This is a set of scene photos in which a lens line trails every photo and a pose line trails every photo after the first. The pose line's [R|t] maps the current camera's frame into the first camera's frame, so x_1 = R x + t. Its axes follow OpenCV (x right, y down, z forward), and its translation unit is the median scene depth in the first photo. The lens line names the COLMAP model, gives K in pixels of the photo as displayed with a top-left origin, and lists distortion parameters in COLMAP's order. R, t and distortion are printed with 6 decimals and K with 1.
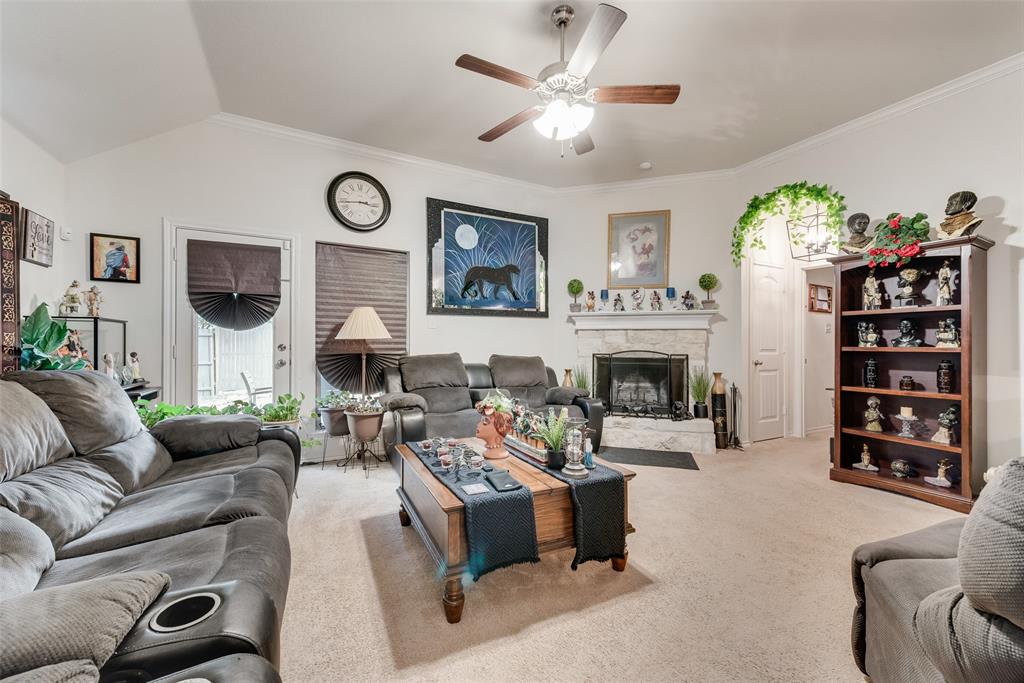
lens RADIAL K [[400.4, 0, 511.1], [0, 400.4, 345.8], [0, 0, 1]] dist [0.002149, -0.000155]
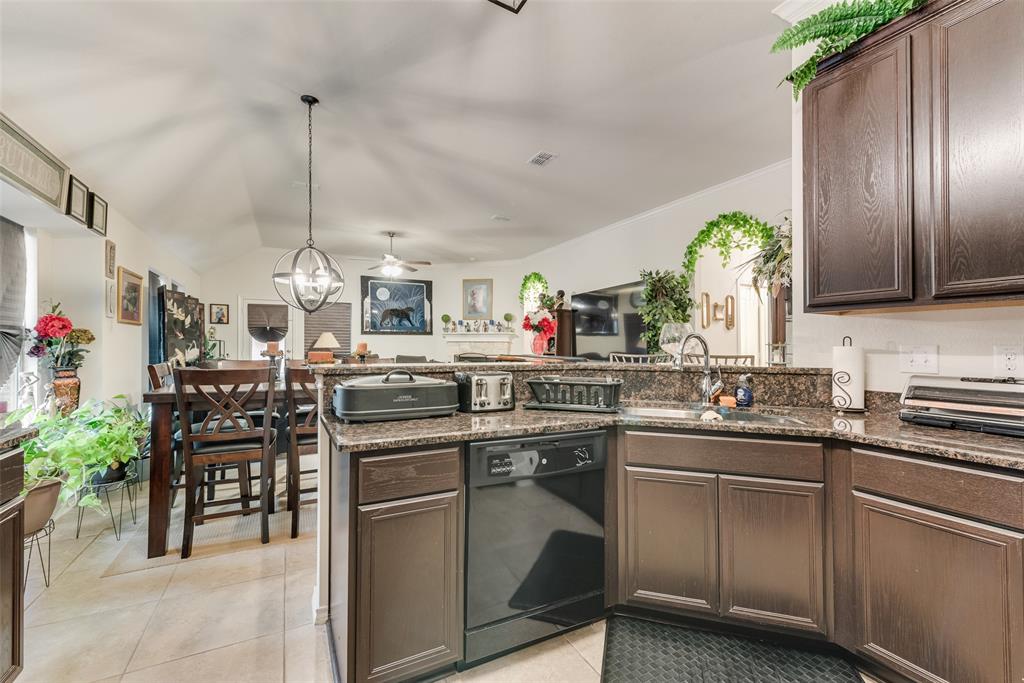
lens RADIAL K [[420.7, 0, 512.0], [0, 420.7, 341.5], [0, 0, 1]] dist [-0.000405, -0.000250]
pose [[0.999958, 0.000766, -0.009100, 0.538874], [-0.000901, 0.999890, -0.014804, -0.014287], [0.009088, 0.014811, 0.999849, -1.036612]]
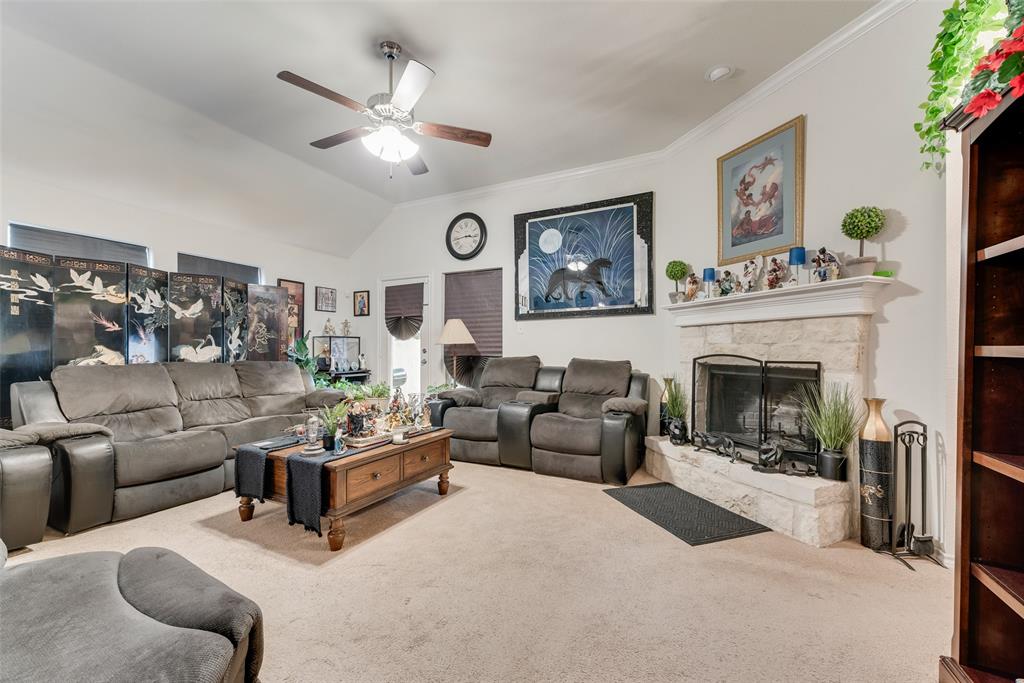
lens RADIAL K [[400.4, 0, 511.1], [0, 400.4, 345.8], [0, 0, 1]] dist [0.002149, -0.000155]
pose [[0.590092, -0.012679, -0.807237, 0.655854], [0.006086, 0.999918, -0.011257, 0.003069], [0.807313, 0.001730, 0.590120, 0.330538]]
